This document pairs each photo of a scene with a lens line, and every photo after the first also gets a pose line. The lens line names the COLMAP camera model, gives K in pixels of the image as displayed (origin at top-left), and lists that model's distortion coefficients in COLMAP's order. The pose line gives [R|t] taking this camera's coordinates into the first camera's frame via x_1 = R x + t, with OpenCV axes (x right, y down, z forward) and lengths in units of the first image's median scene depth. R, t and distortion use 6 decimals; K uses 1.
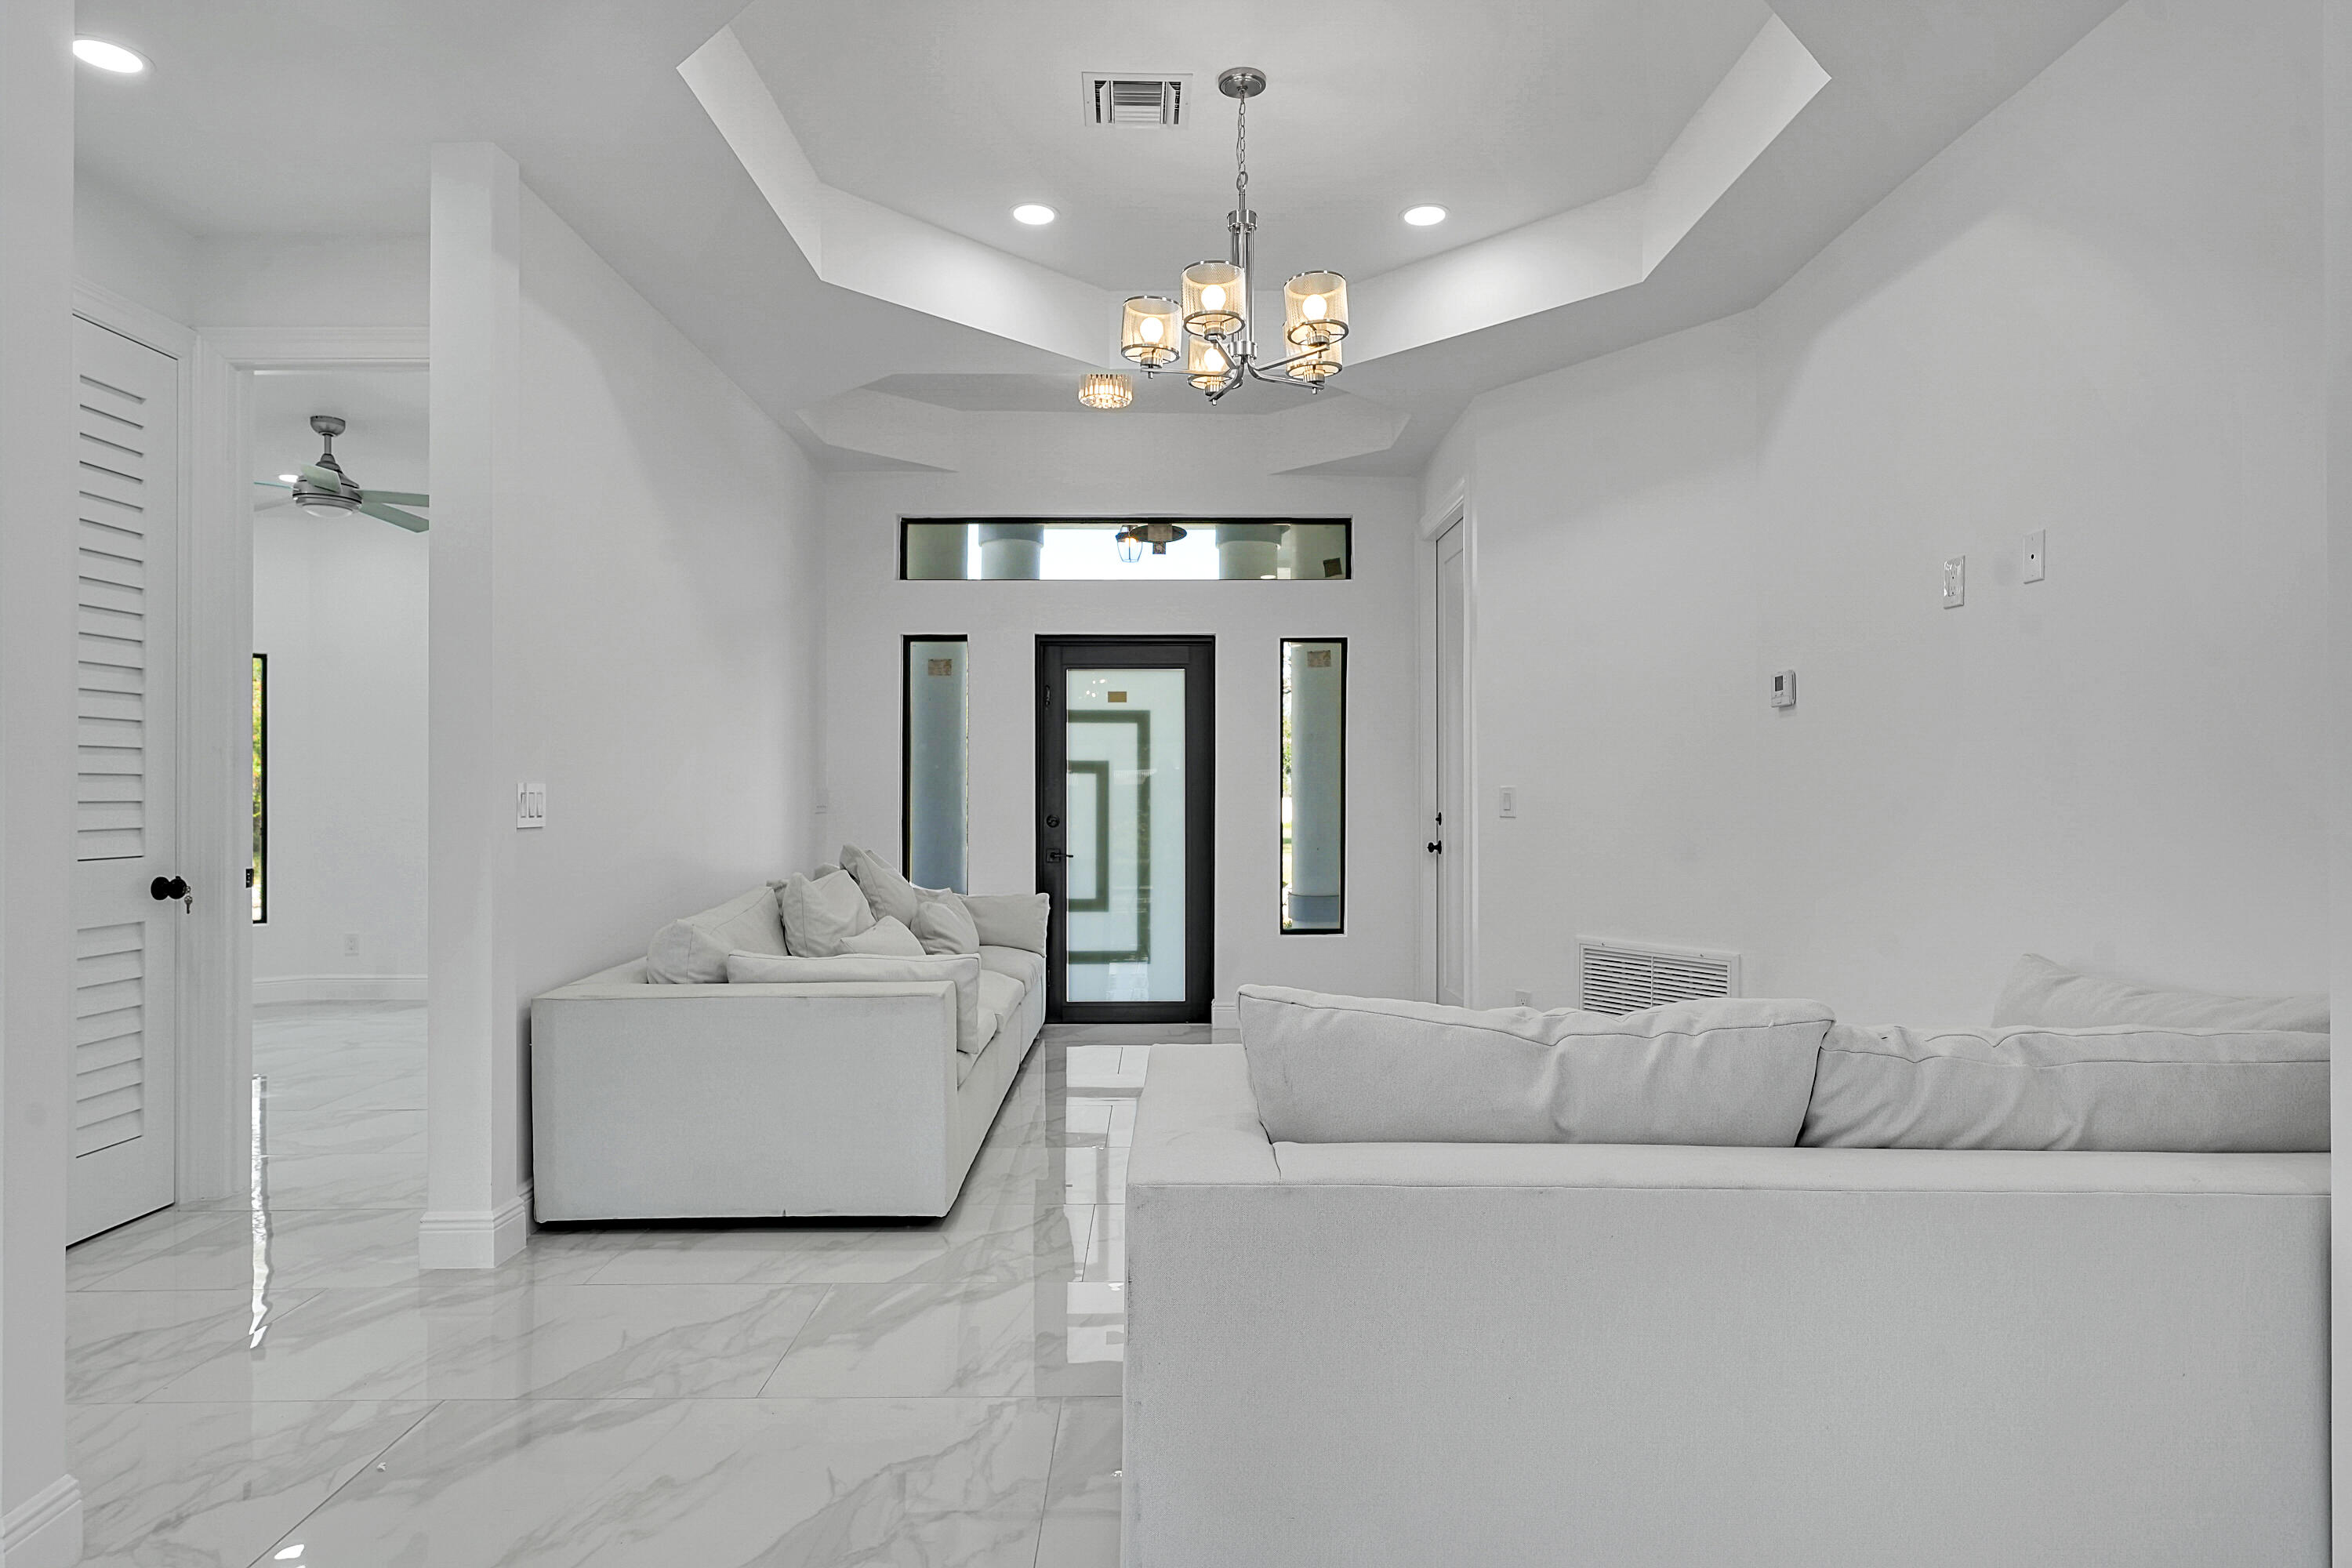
lens RADIAL K [[1340.9, 0, 1179.4], [0, 1340.9, 782.6], [0, 0, 1]] dist [-0.004582, -0.000558]
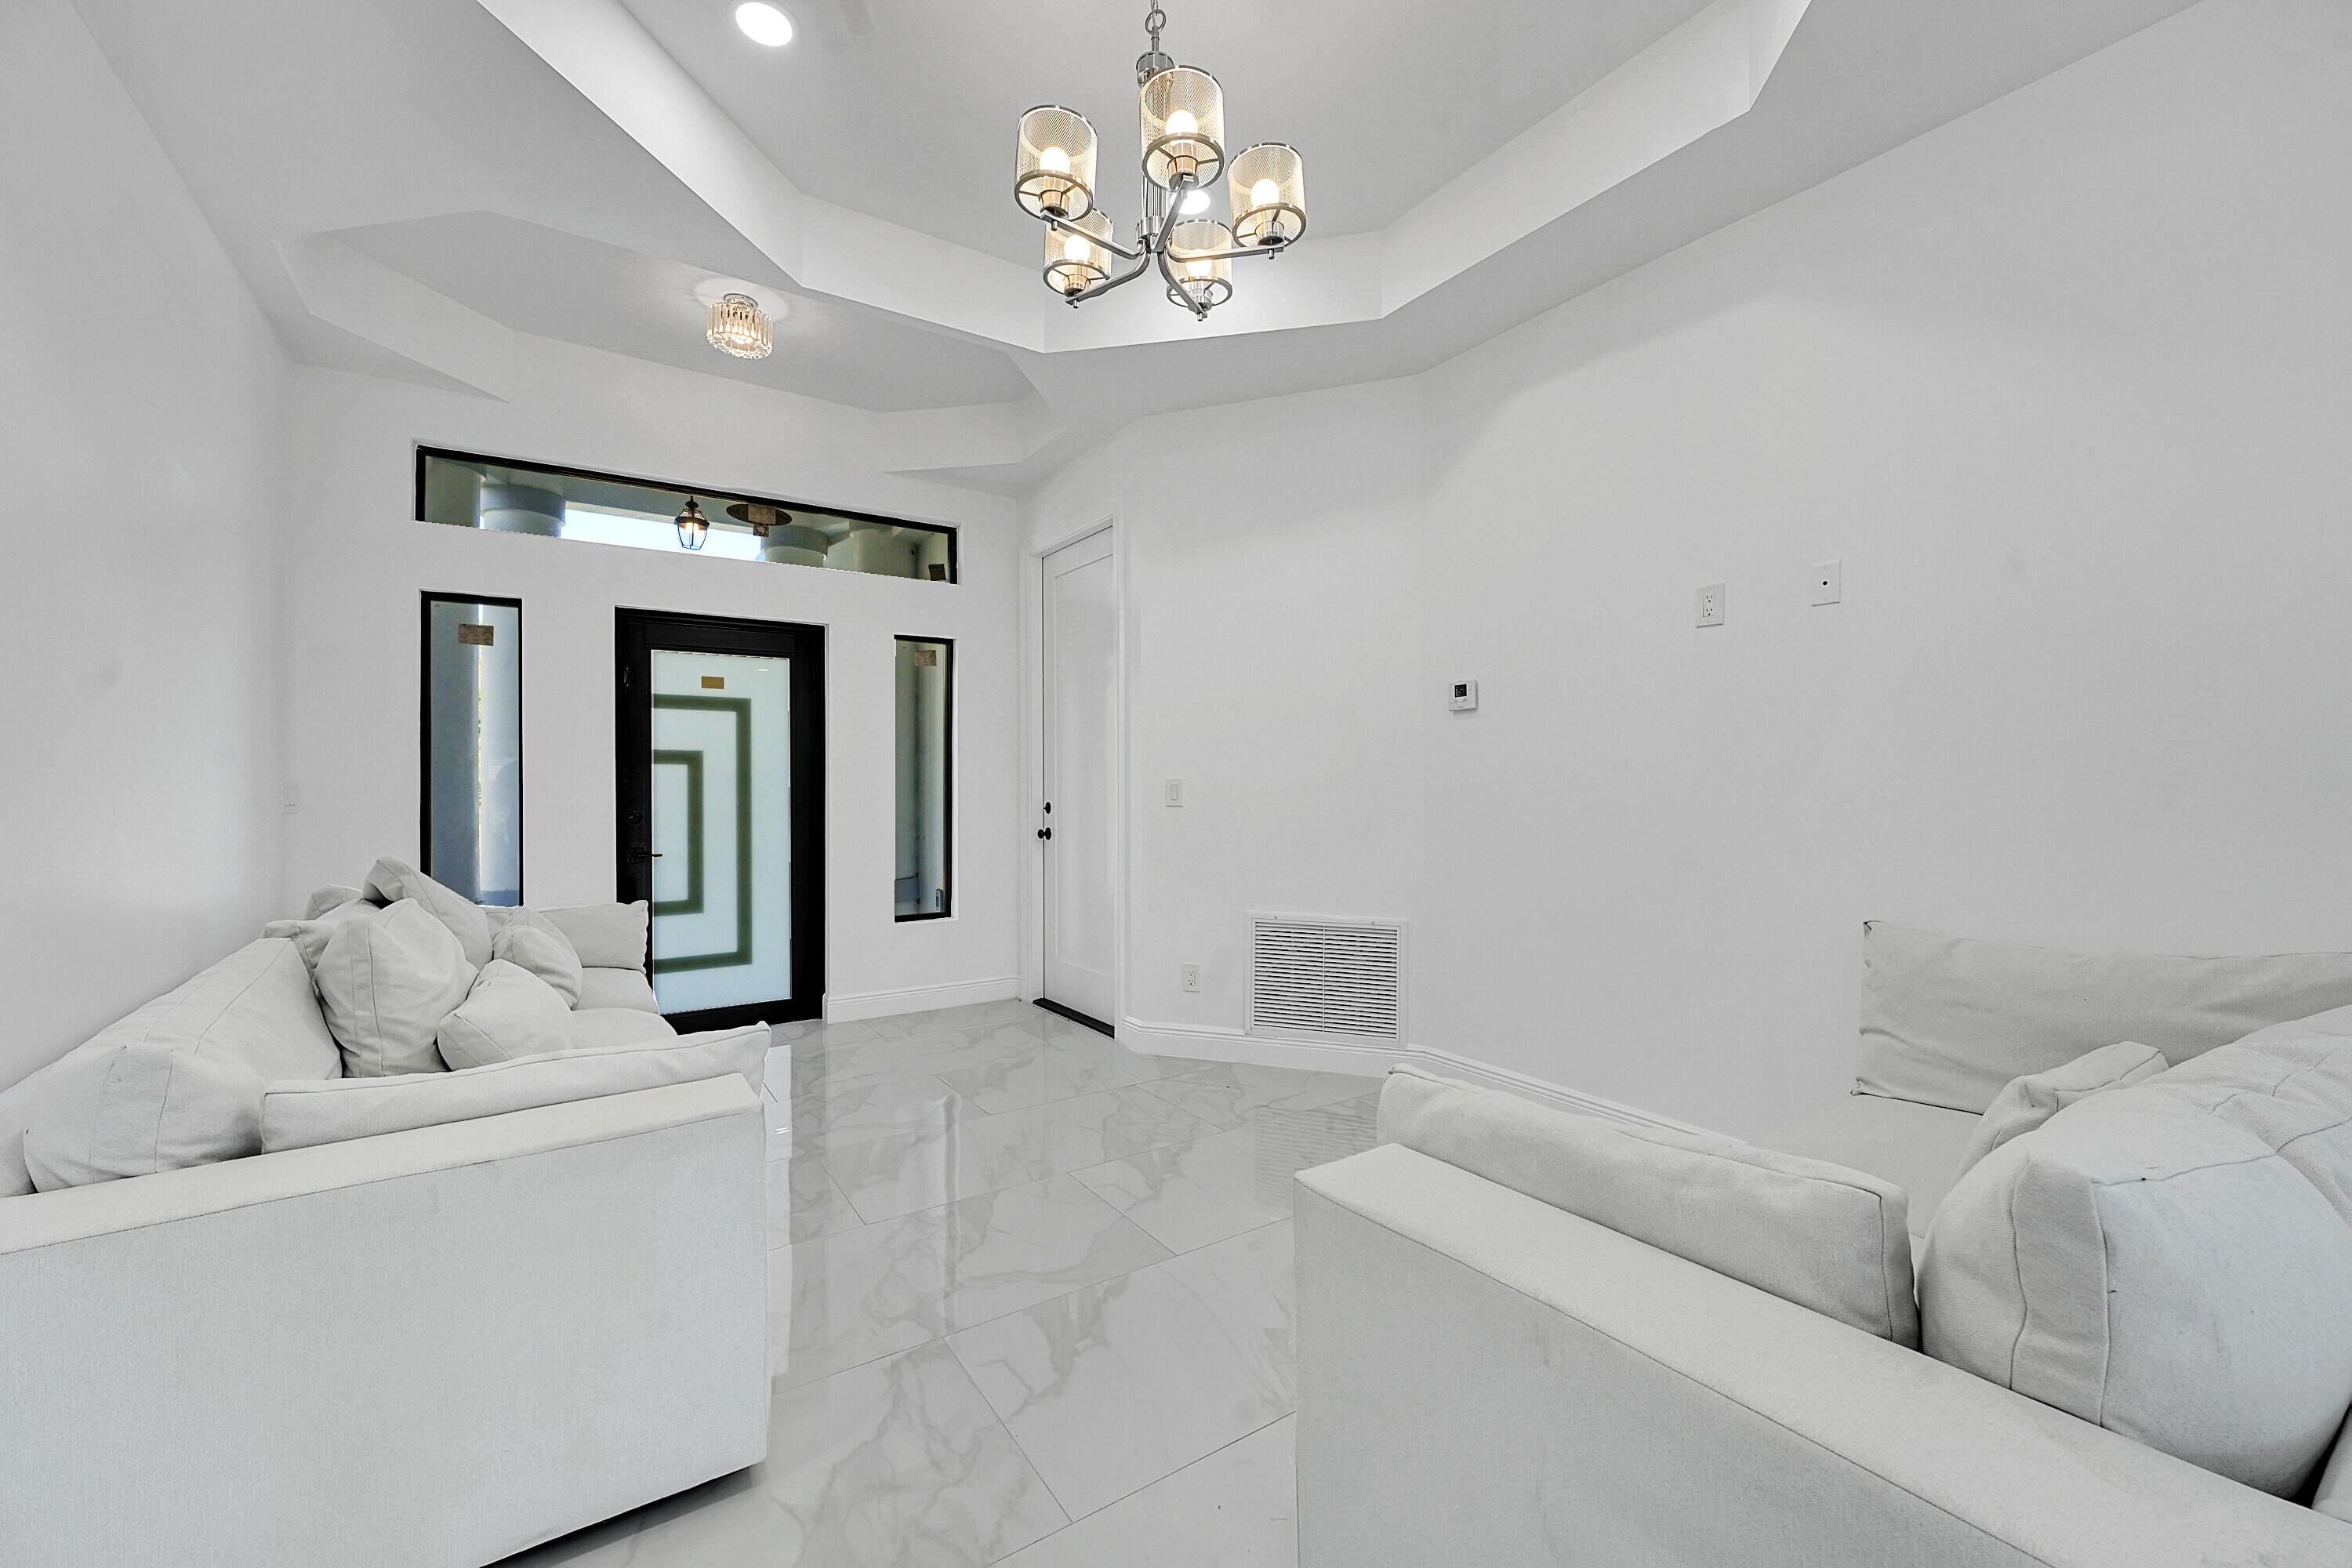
lens RADIAL K [[928.0, 0, 1168.8], [0, 928.0, 779.6], [0, 0, 1]] dist [0.000377, -0.000183]
pose [[0.836372, 0.000584, 0.548161, -0.136055], [-0.001498, 0.999998, 0.001220, 0.002444], [-0.548160, -0.001841, 0.836372, 0.285516]]
